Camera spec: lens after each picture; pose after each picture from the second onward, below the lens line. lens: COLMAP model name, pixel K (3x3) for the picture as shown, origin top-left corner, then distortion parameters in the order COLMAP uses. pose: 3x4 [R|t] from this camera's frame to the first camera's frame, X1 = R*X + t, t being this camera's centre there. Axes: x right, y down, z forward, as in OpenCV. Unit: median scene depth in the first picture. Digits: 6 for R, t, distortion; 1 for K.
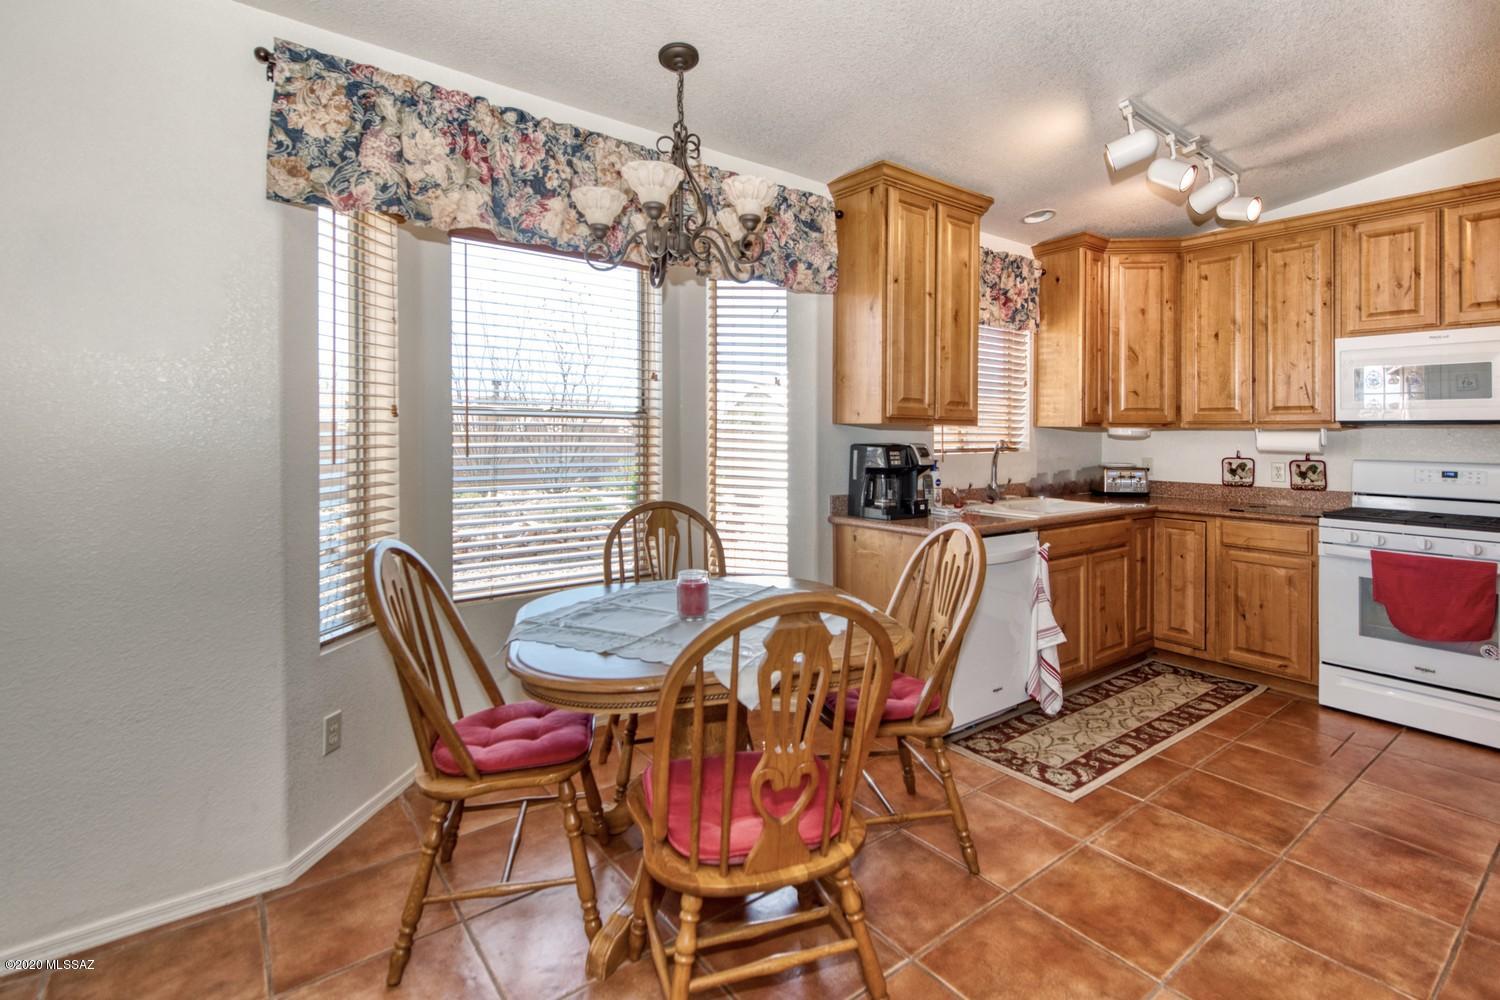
lens RADIAL K [[688.8, 0, 802.1], [0, 688.8, 450.3], [0, 0, 1]] dist [0.001038, -0.000389]
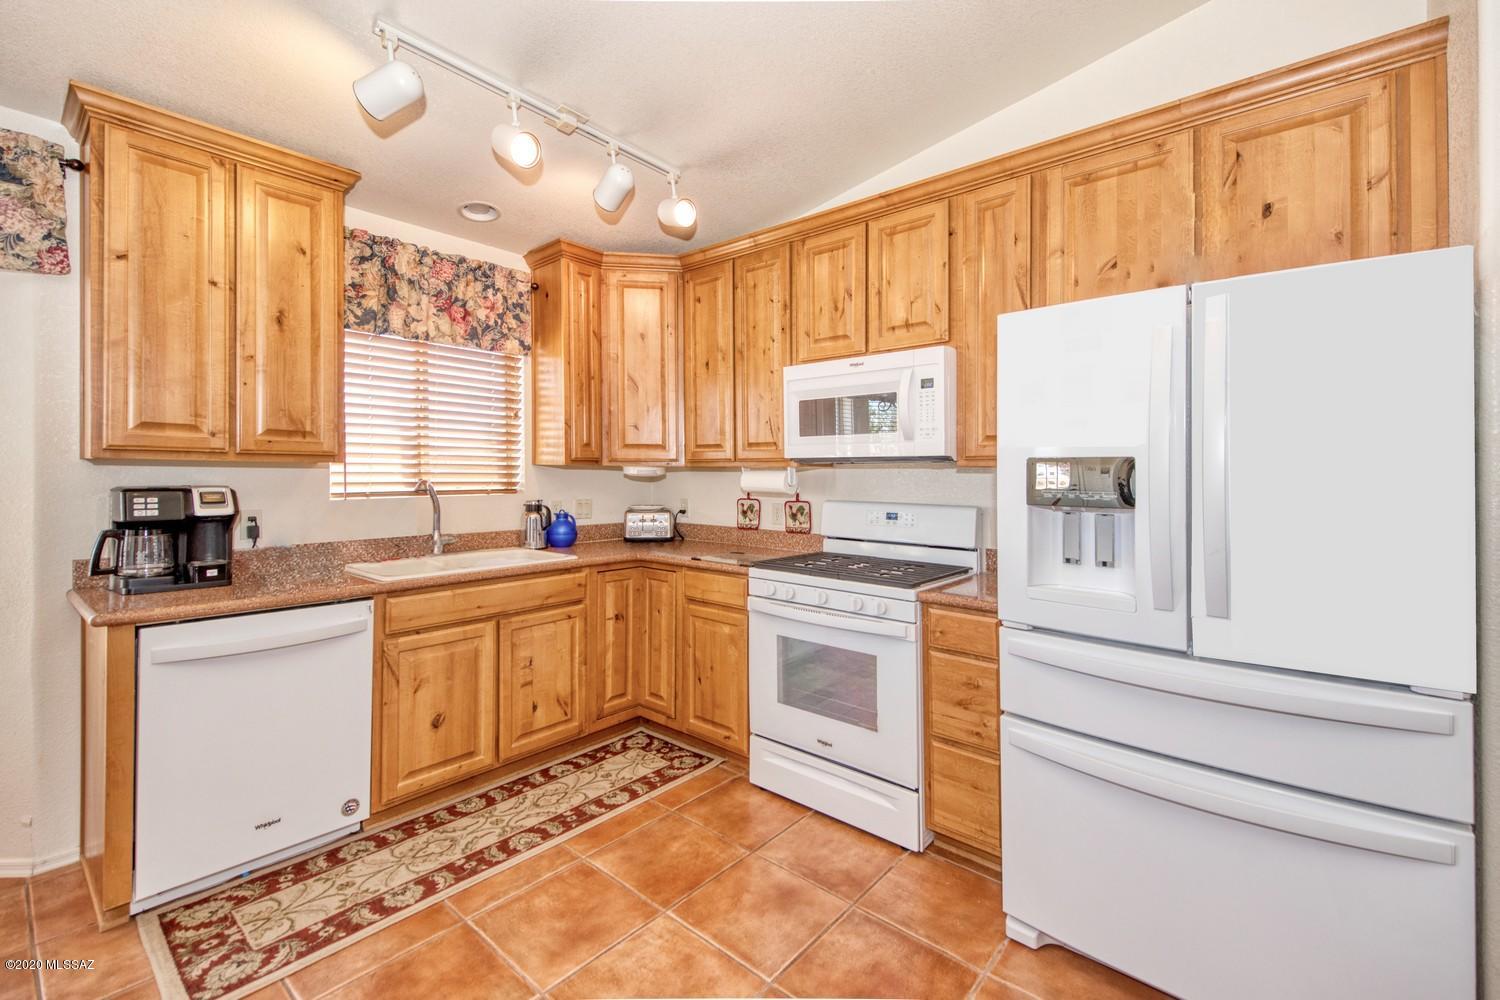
lens RADIAL K [[640.8, 0, 762.9], [0, 640.8, 483.4], [0, 0, 1]] dist [0.034313, -0.011975]
pose [[0.979288, -0.005325, 0.202402, 0.523920], [0.007076, 0.999944, -0.007930, -0.002675], [-0.202348, 0.009198, 0.979270, 0.168736]]
